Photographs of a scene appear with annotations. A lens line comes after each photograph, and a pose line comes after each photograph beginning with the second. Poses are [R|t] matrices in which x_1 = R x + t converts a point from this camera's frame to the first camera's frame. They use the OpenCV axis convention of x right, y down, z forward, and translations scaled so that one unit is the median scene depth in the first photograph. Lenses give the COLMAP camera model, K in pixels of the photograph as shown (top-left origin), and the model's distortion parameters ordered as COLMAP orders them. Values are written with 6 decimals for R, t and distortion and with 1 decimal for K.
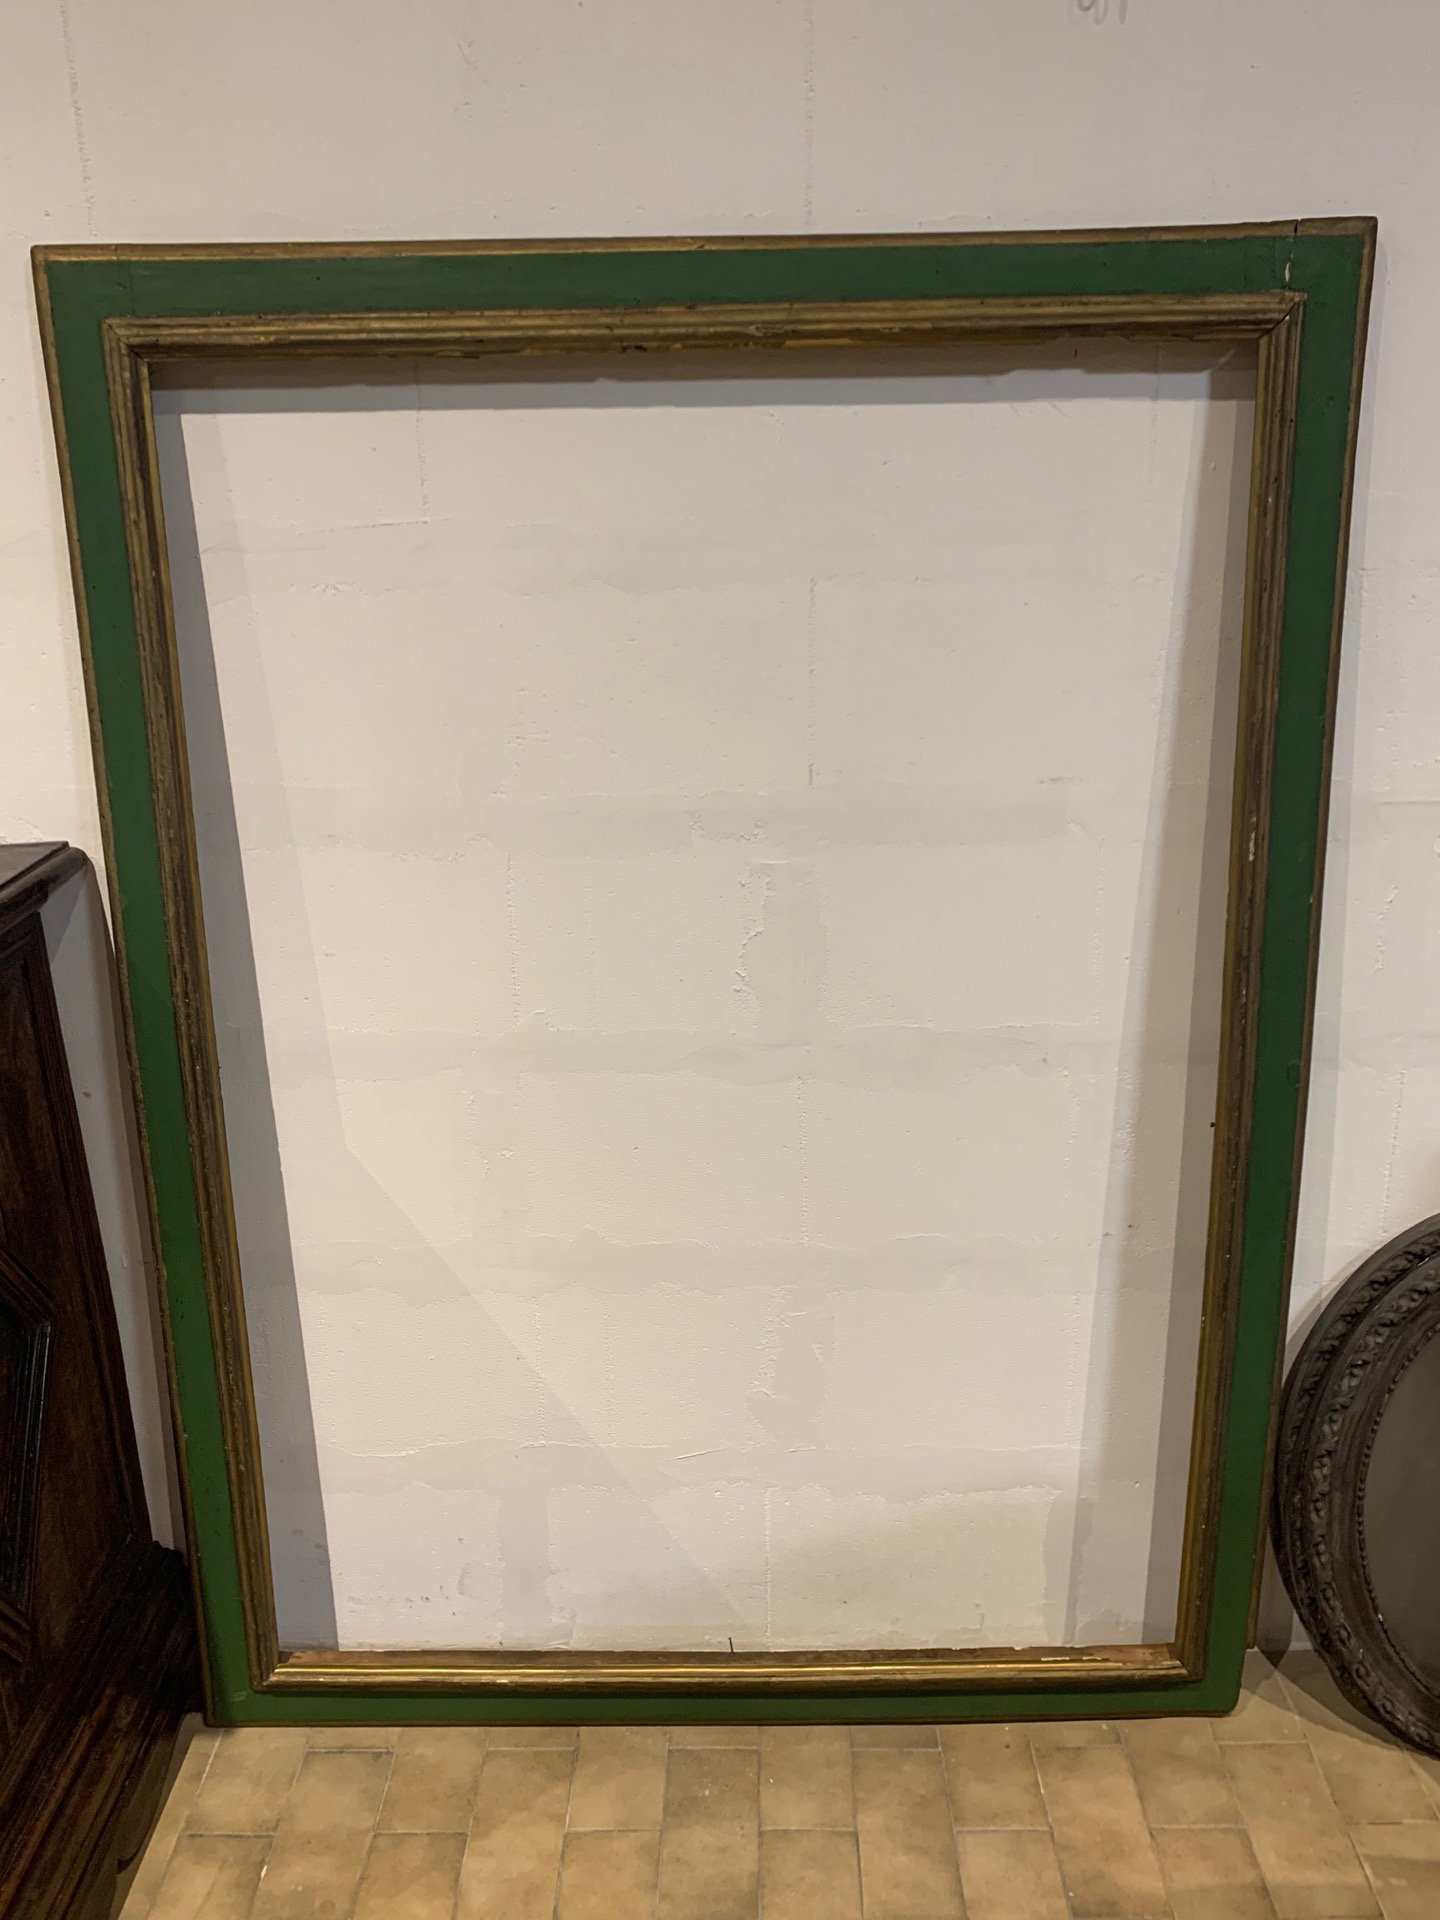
lens RADIAL K [[1500.1, 0, 720.0], [0, 1500.1, 960.0], [0, 0, 1]] dist [0.002677, -0.000817]
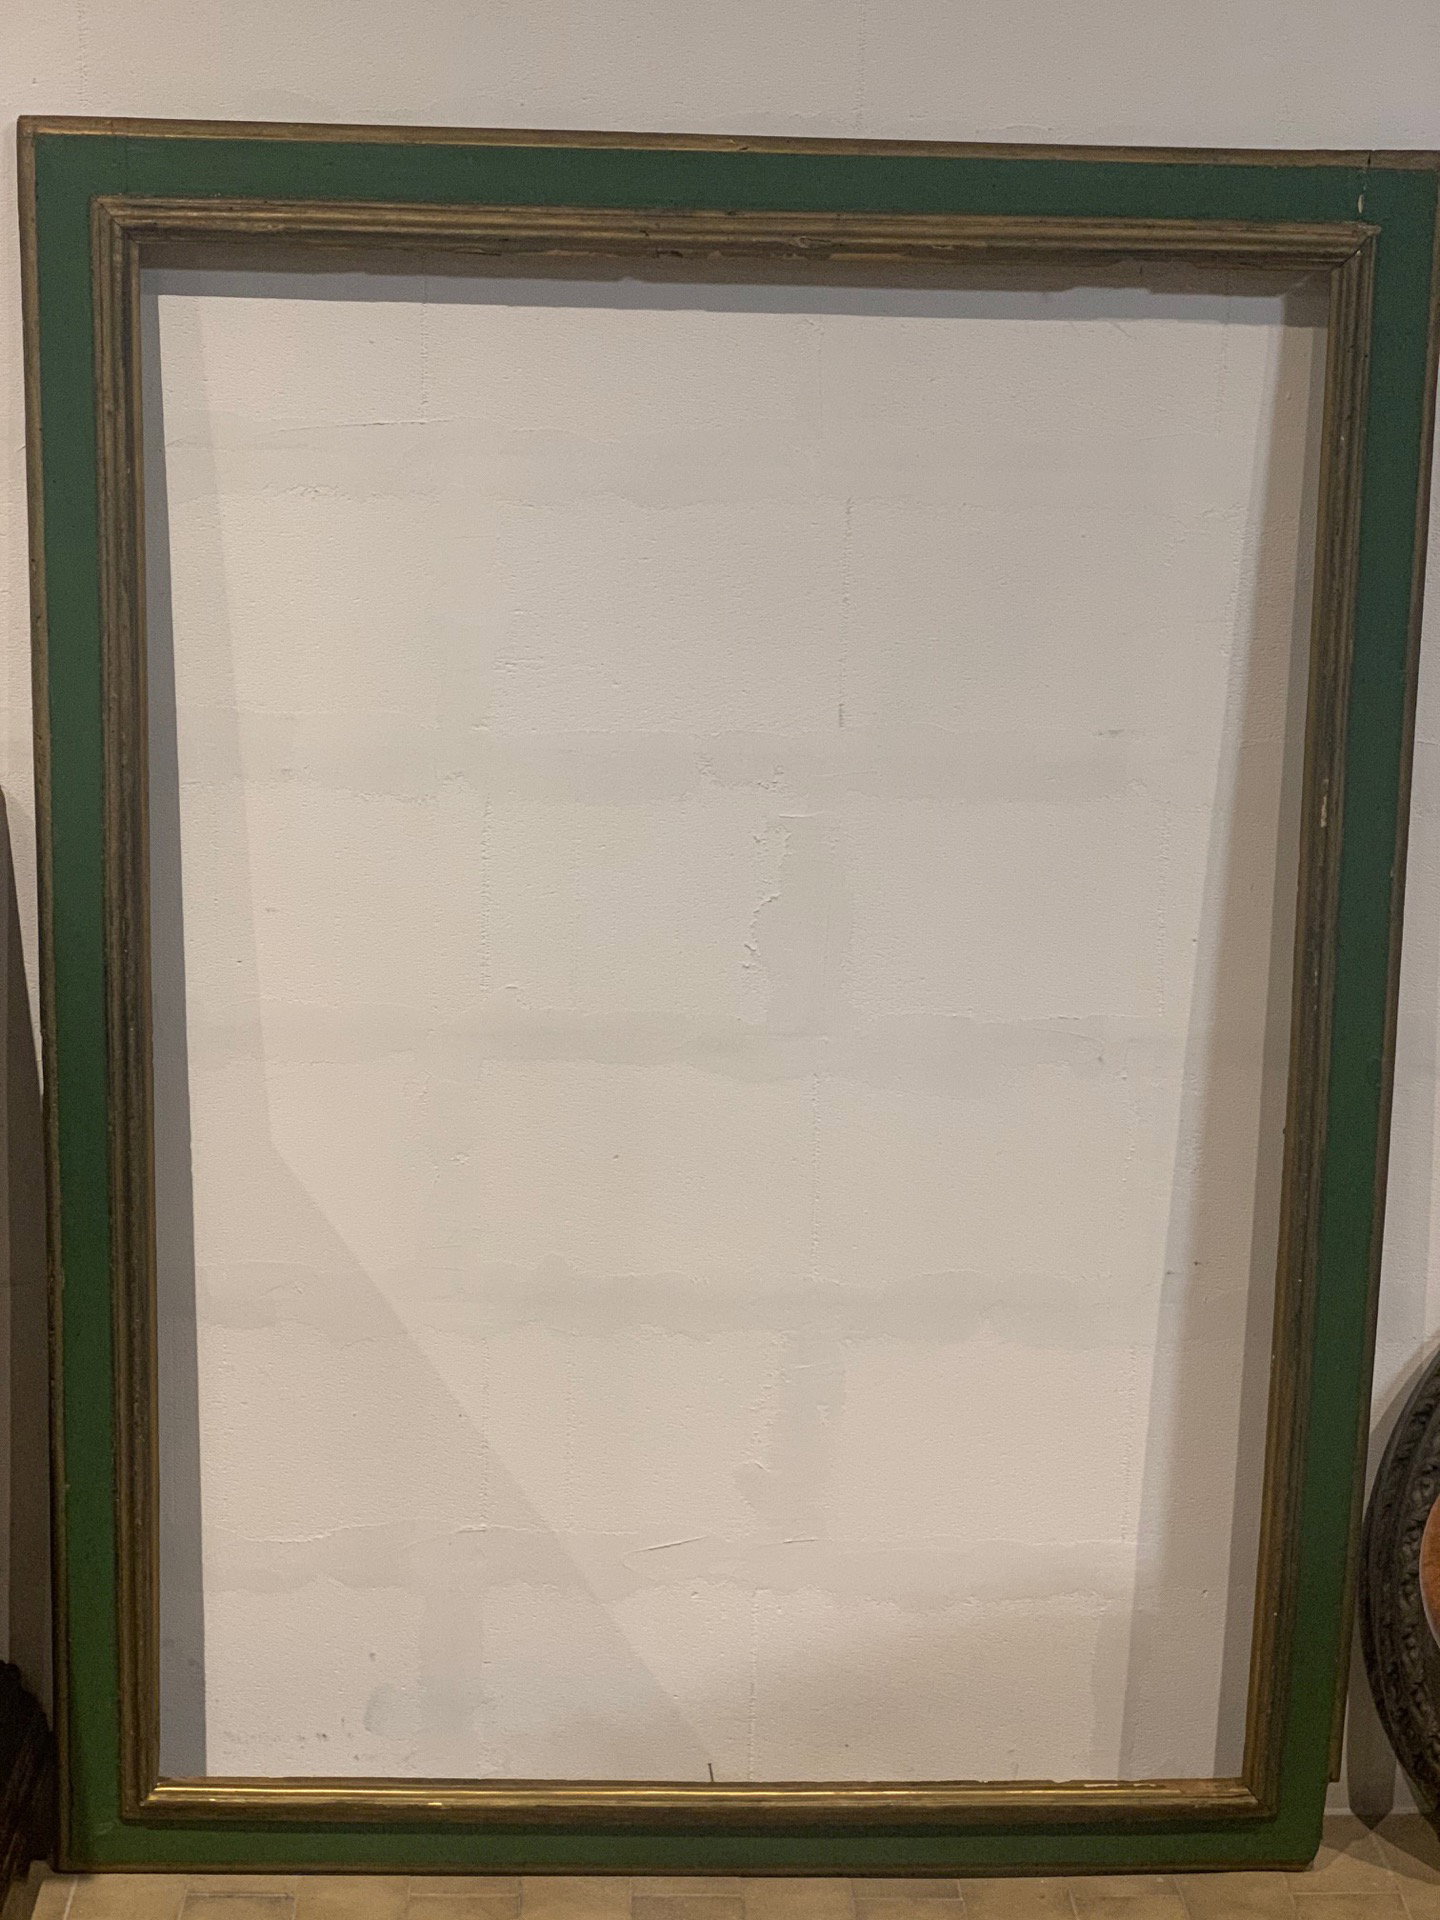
lens RADIAL K [[2862.8, 0, 720.8], [0, 2862.8, 970.6], [0, 0, 1]] dist [0.173698, -0.789279]
pose [[0.997998, 0.027837, 0.056794, -0.107323], [-0.025072, 0.998493, -0.048820, 0.115791], [-0.058068, 0.047298, 0.997192, -0.717937]]
